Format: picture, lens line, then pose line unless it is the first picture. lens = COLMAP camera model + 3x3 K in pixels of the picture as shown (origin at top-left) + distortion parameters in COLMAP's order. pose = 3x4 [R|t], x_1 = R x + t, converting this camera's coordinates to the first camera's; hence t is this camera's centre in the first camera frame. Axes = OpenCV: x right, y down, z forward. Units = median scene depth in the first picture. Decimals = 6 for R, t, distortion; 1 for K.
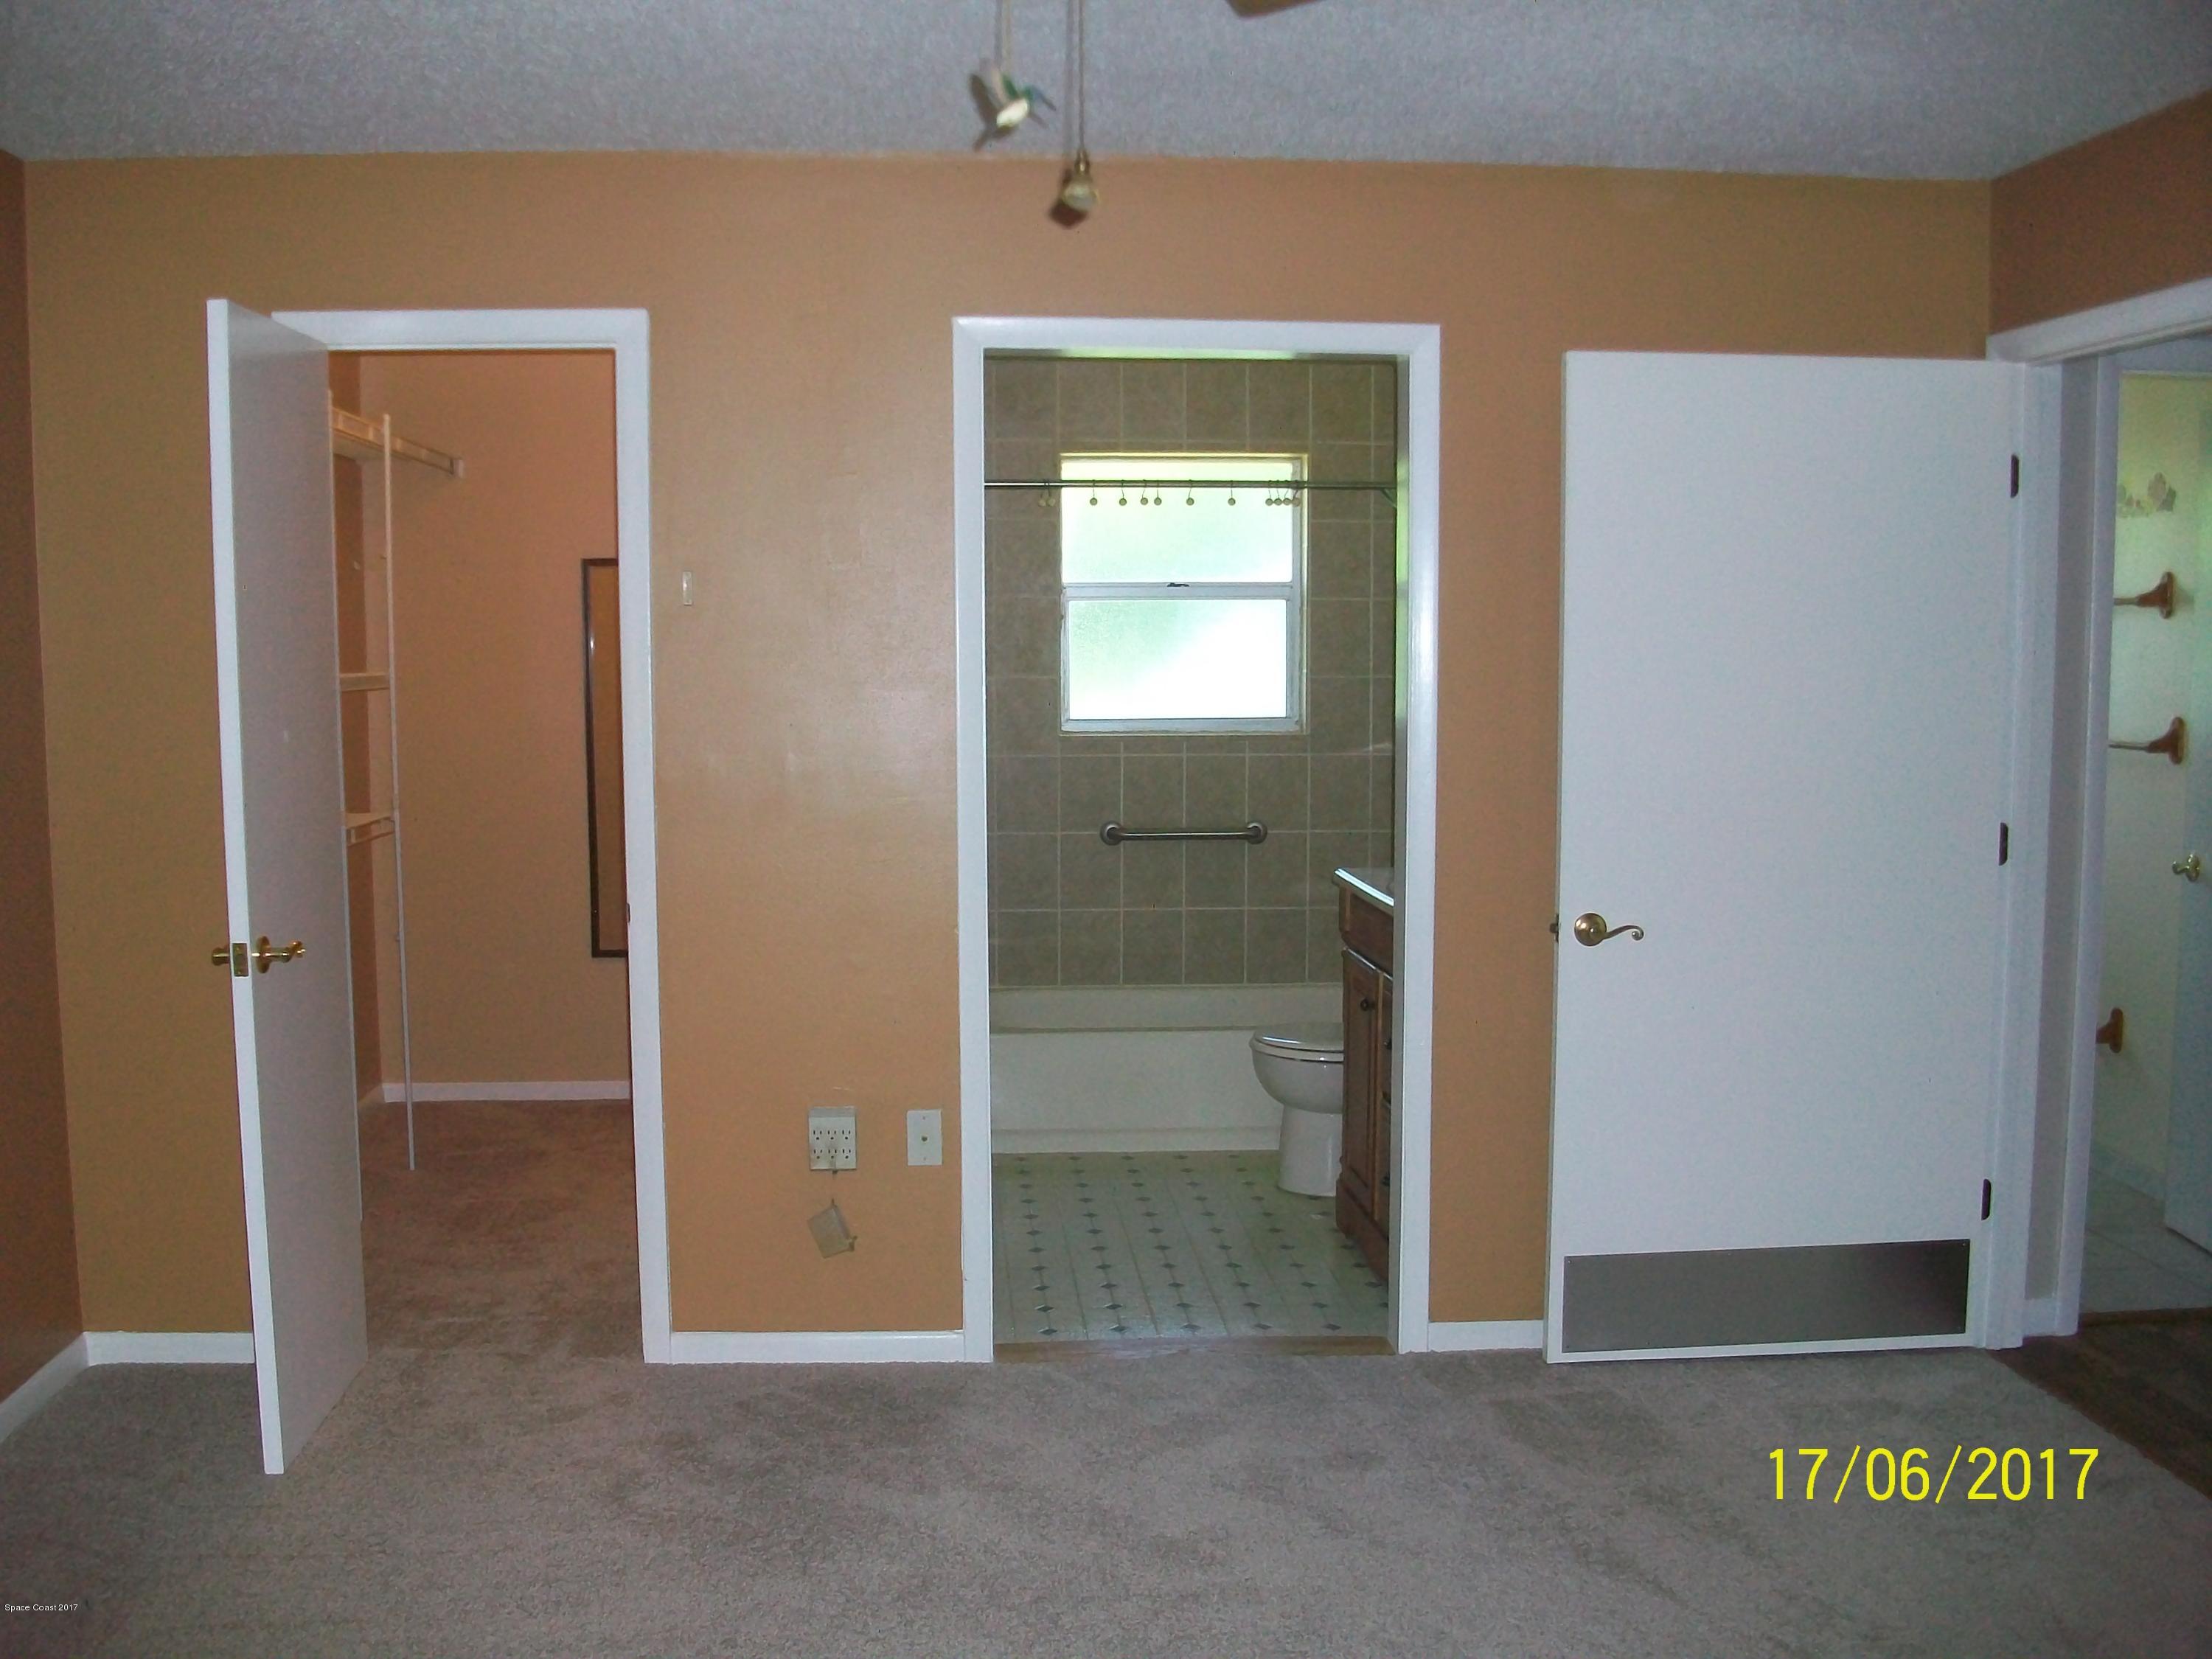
lens RADIAL K [[2170.9, 0, 1046.8], [0, 2170.9, 860.3], [0, 0, 1]] dist [-0.156725, 0.125998]
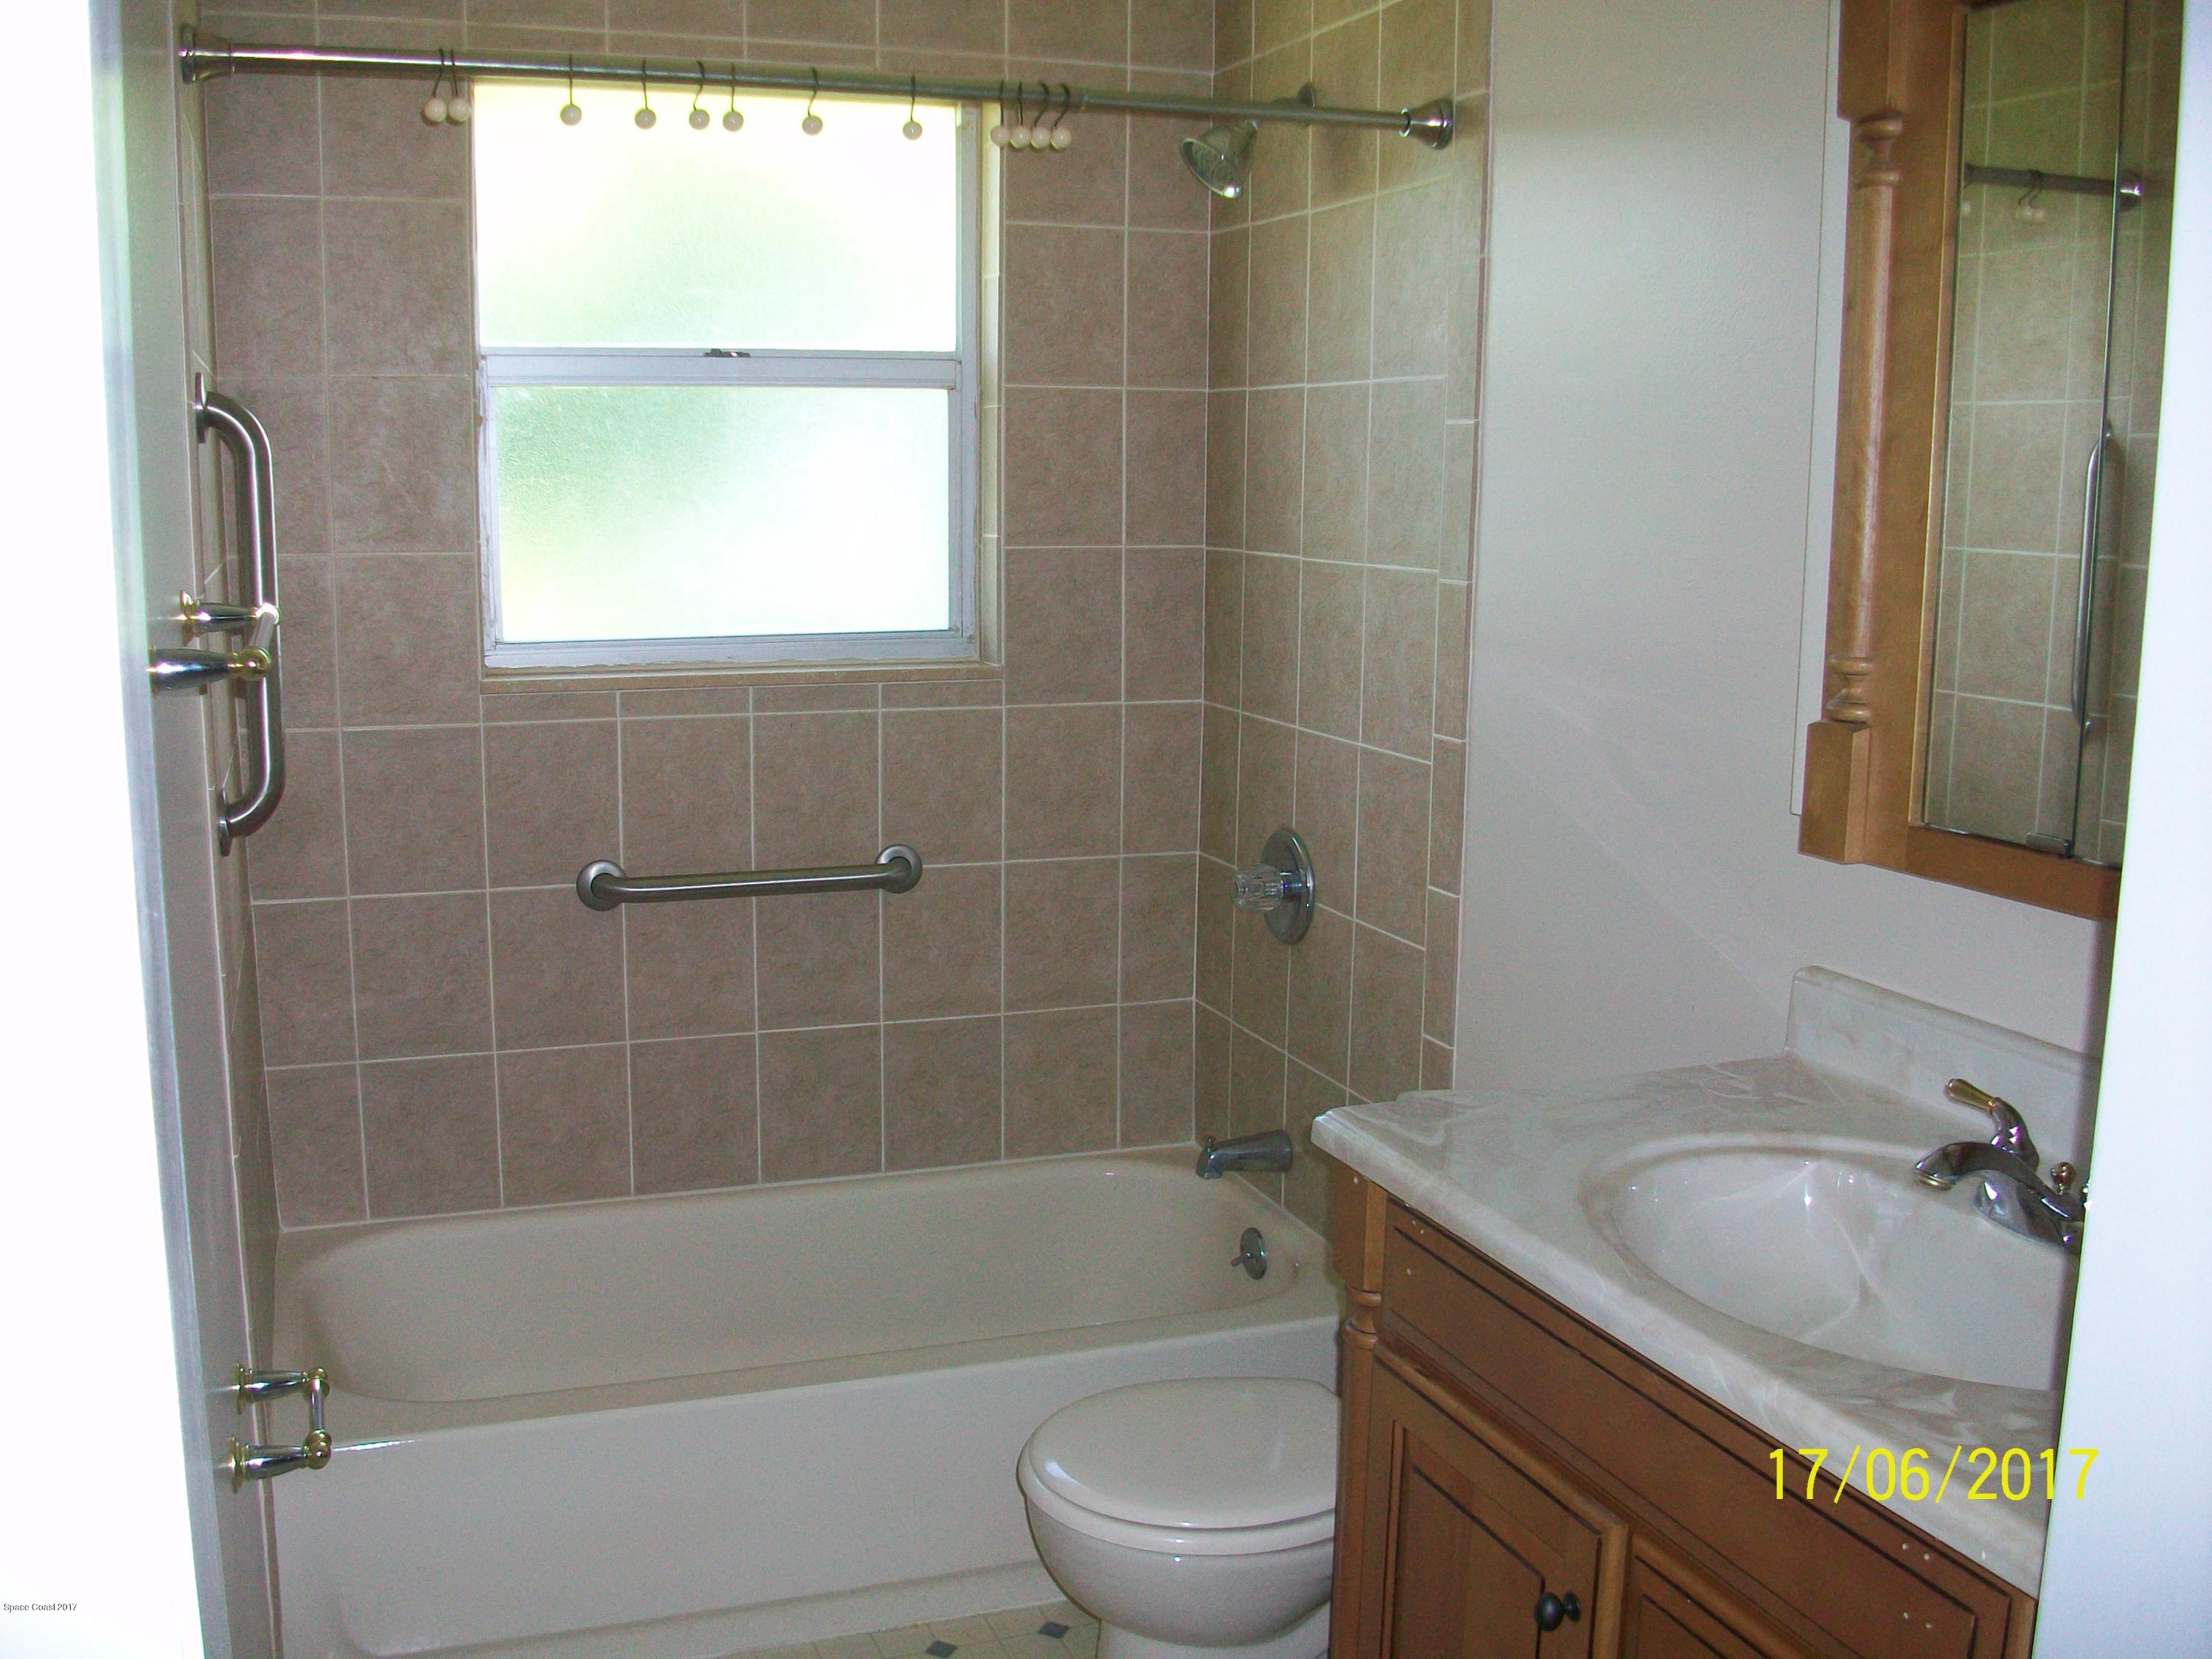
lens RADIAL K [[2170.9, 0, 1046.8], [0, 2170.9, 860.3], [0, 0, 1]] dist [-0.156725, 0.125998]
pose [[0.960959, -0.039720, 0.273825, -0.005081], [0.018607, 0.996679, 0.079274, -0.053071], [-0.276065, -0.071084, 0.958507, 0.525857]]
